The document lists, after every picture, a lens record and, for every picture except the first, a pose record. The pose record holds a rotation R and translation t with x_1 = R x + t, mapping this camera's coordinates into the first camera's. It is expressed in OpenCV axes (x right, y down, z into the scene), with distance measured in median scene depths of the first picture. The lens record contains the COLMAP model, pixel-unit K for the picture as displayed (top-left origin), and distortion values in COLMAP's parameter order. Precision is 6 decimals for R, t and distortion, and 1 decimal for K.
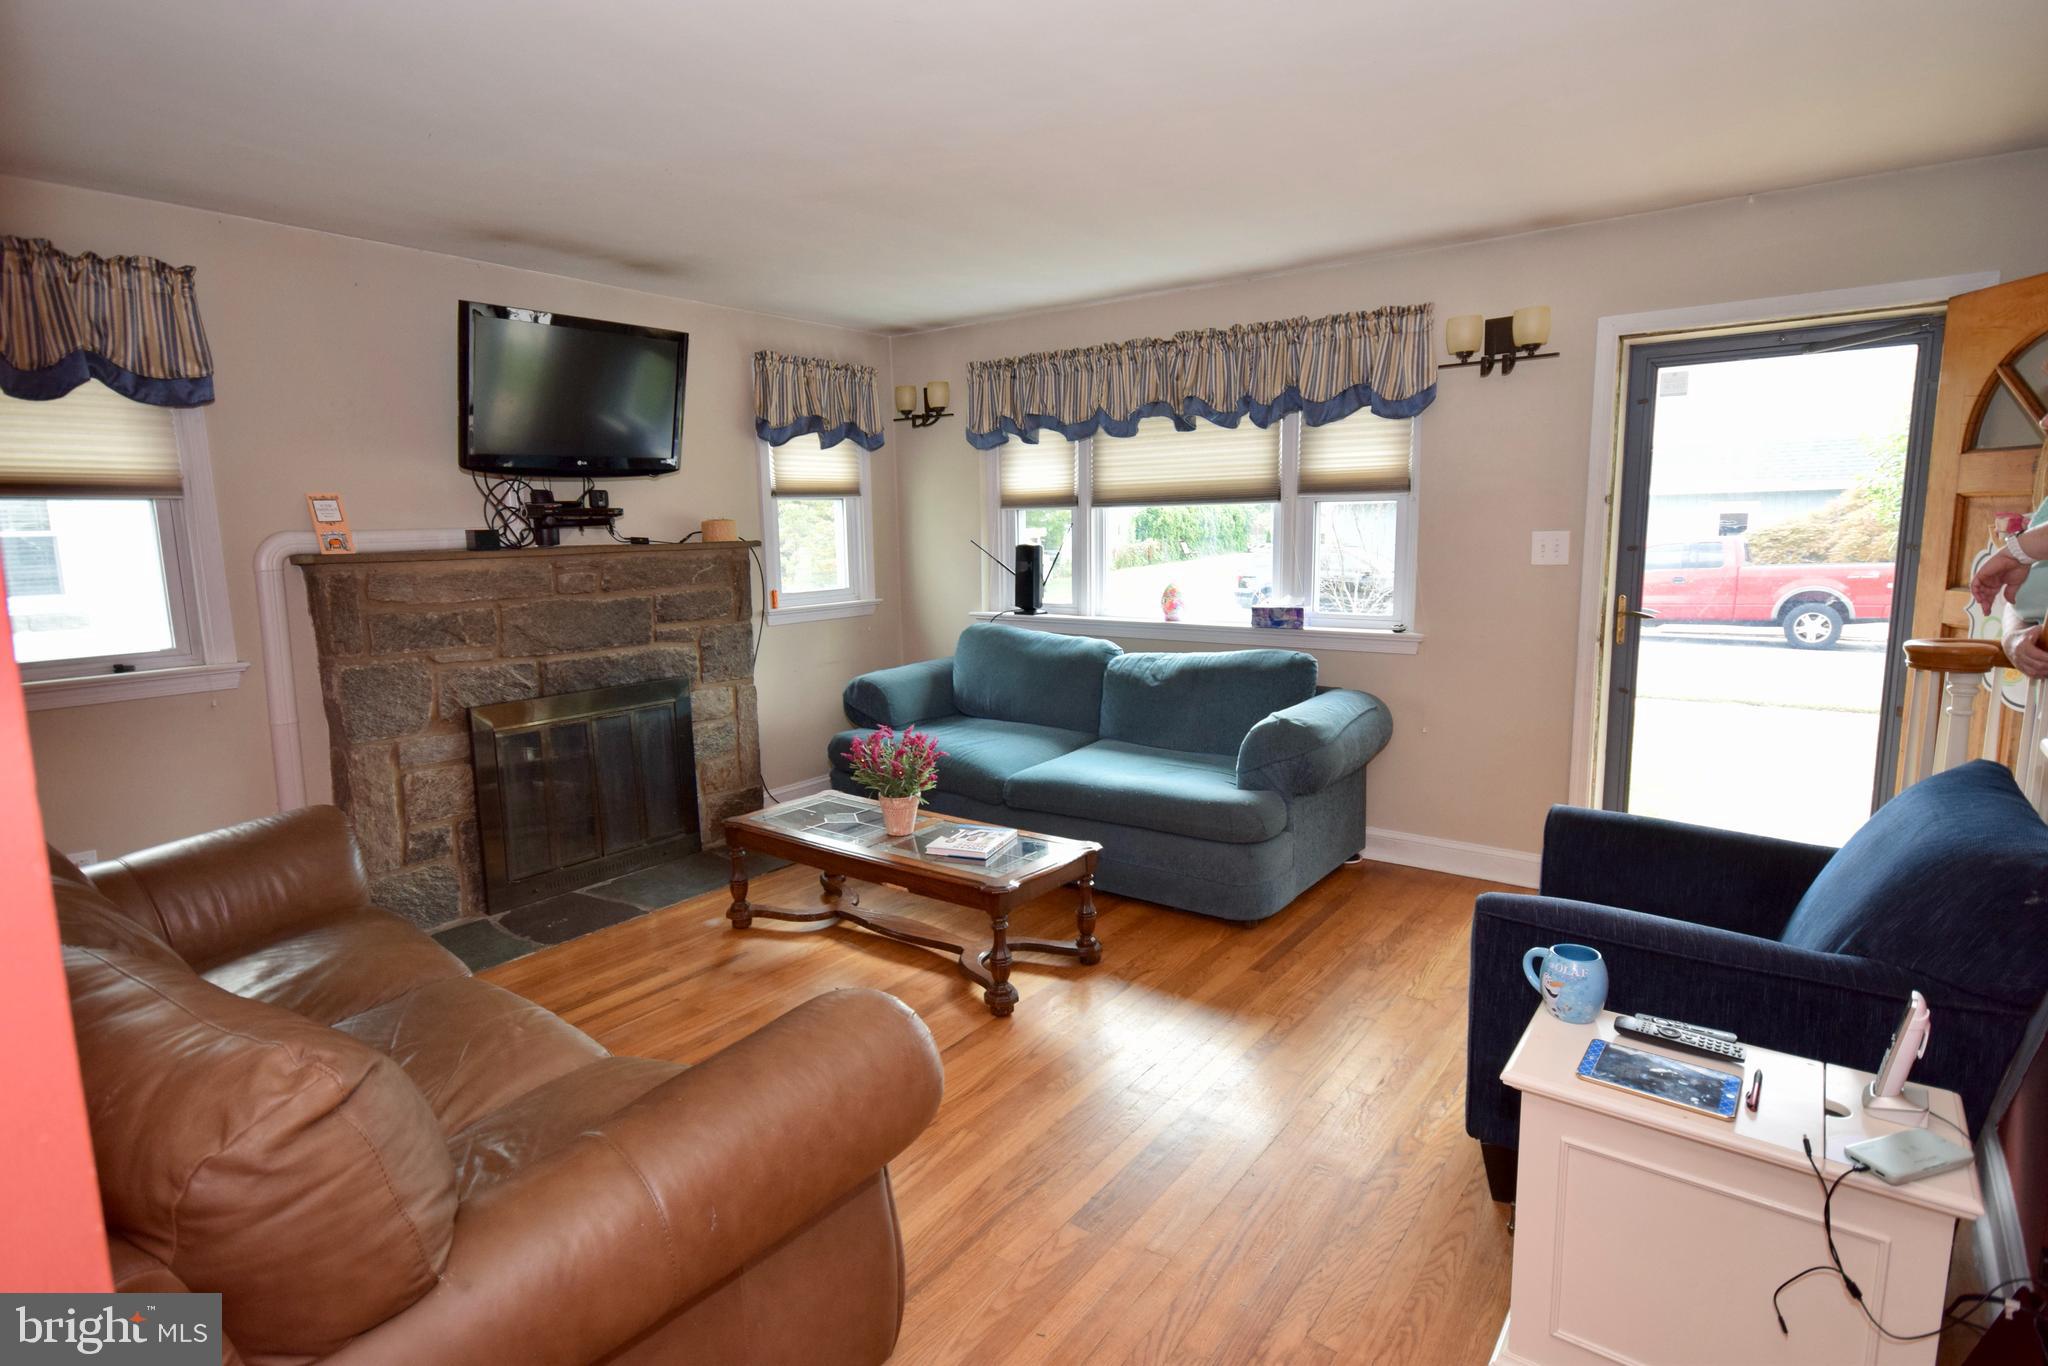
lens RADIAL K [[1091.1, 0, 1057.4], [0, 1091.1, 679.7], [0, 0, 1]] dist [0.032878, 0.000428]
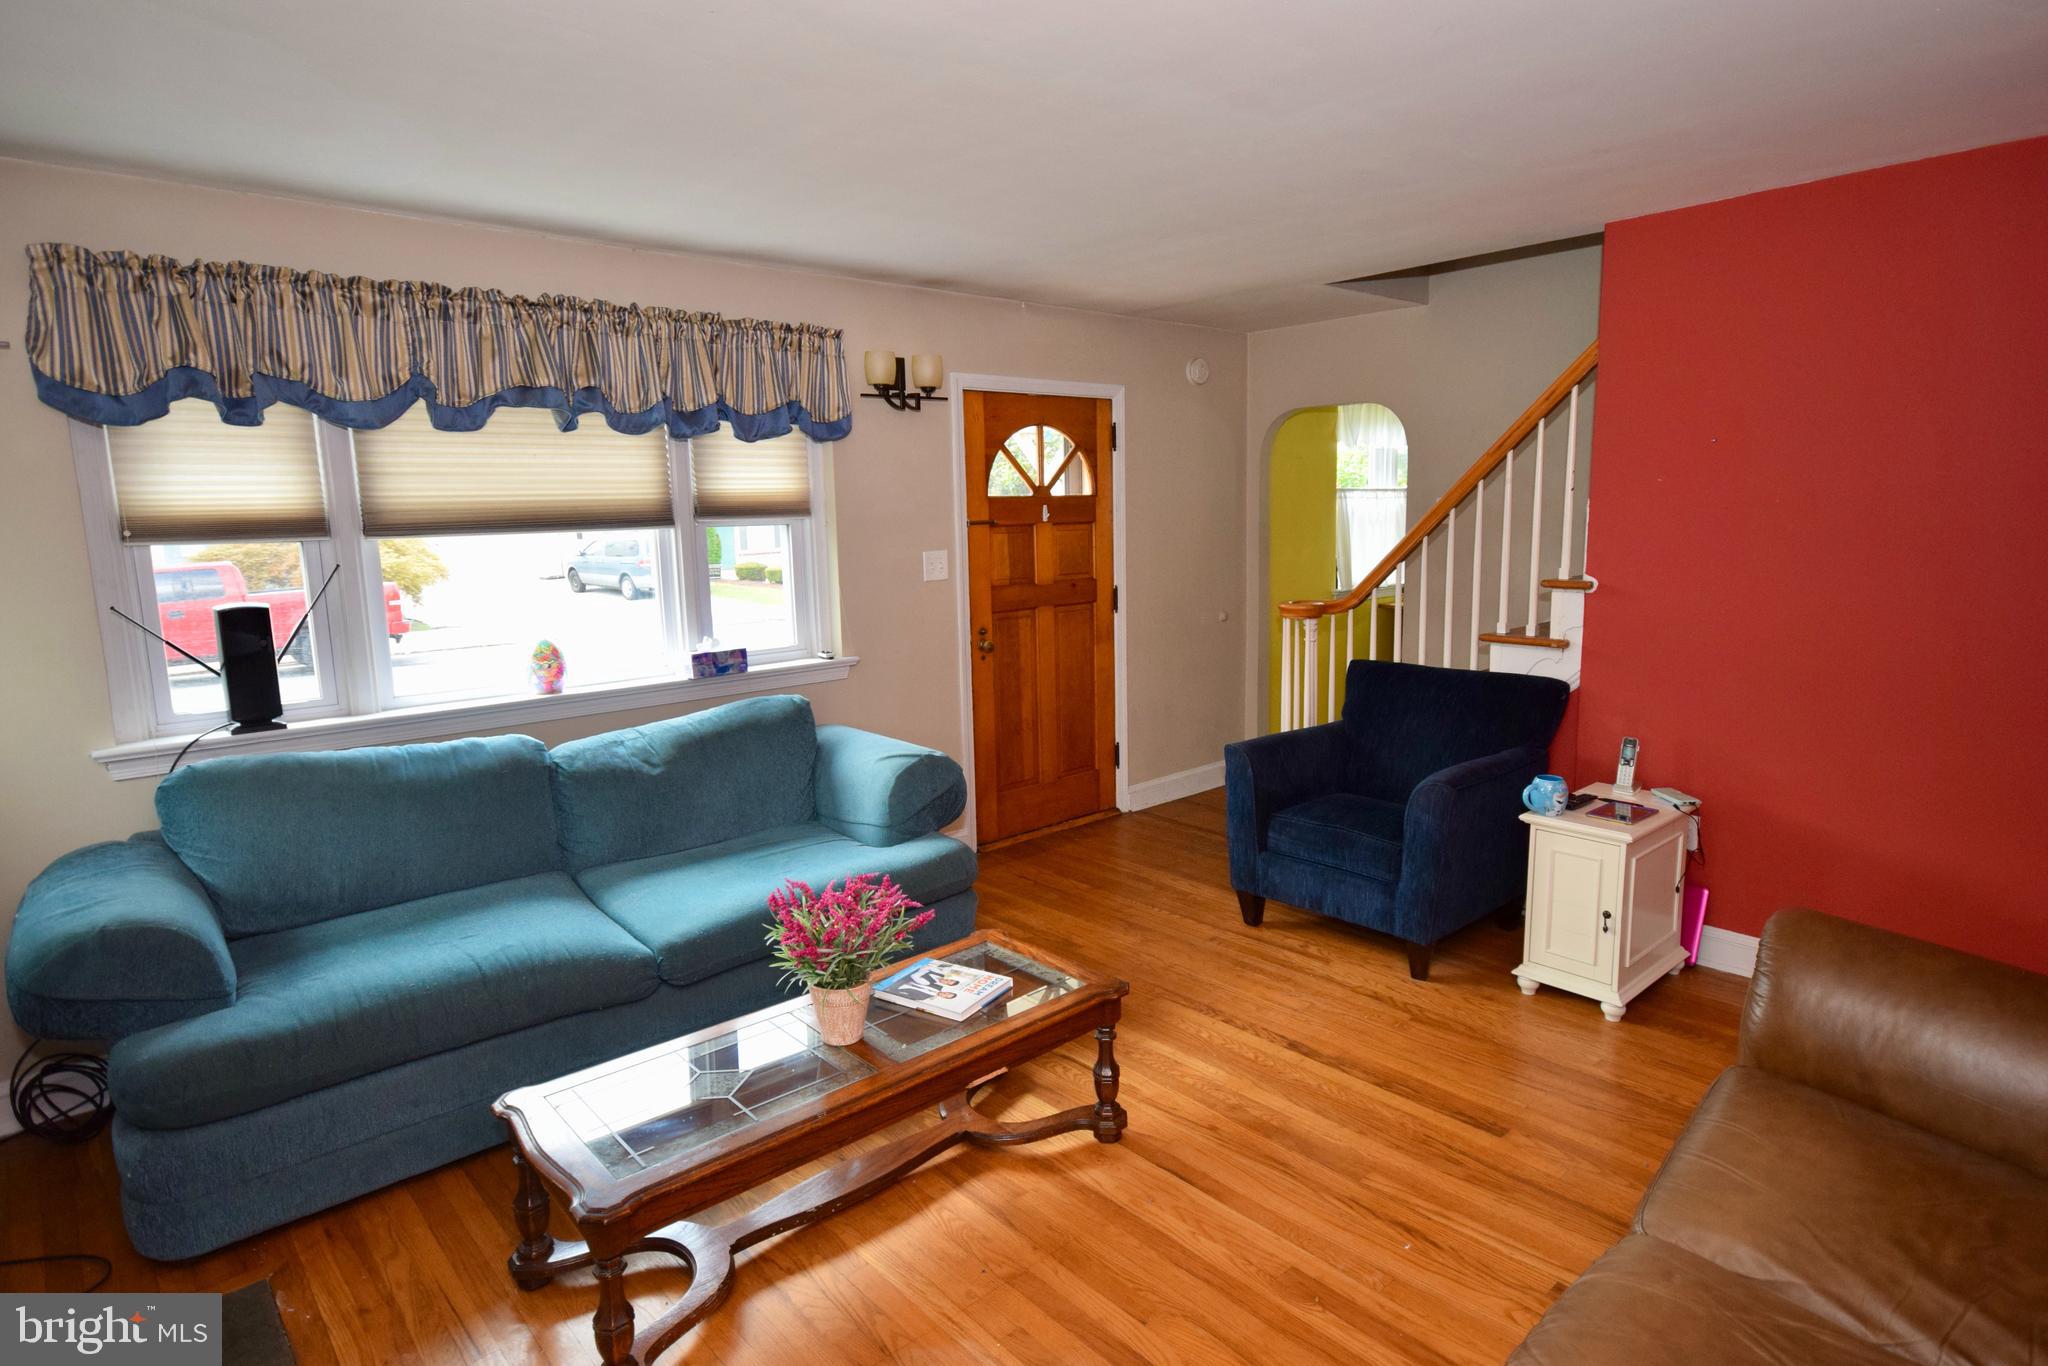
lens RADIAL K [[1091.1, 0, 1057.4], [0, 1091.1, 679.7], [0, 0, 1]] dist [0.032878, 0.000428]
pose [[0.208277, -0.145016, 0.967259, -0.560666], [0.163504, 0.980193, 0.111748, -0.094828], [-0.964306, 0.134877, 0.227863, 0.547456]]
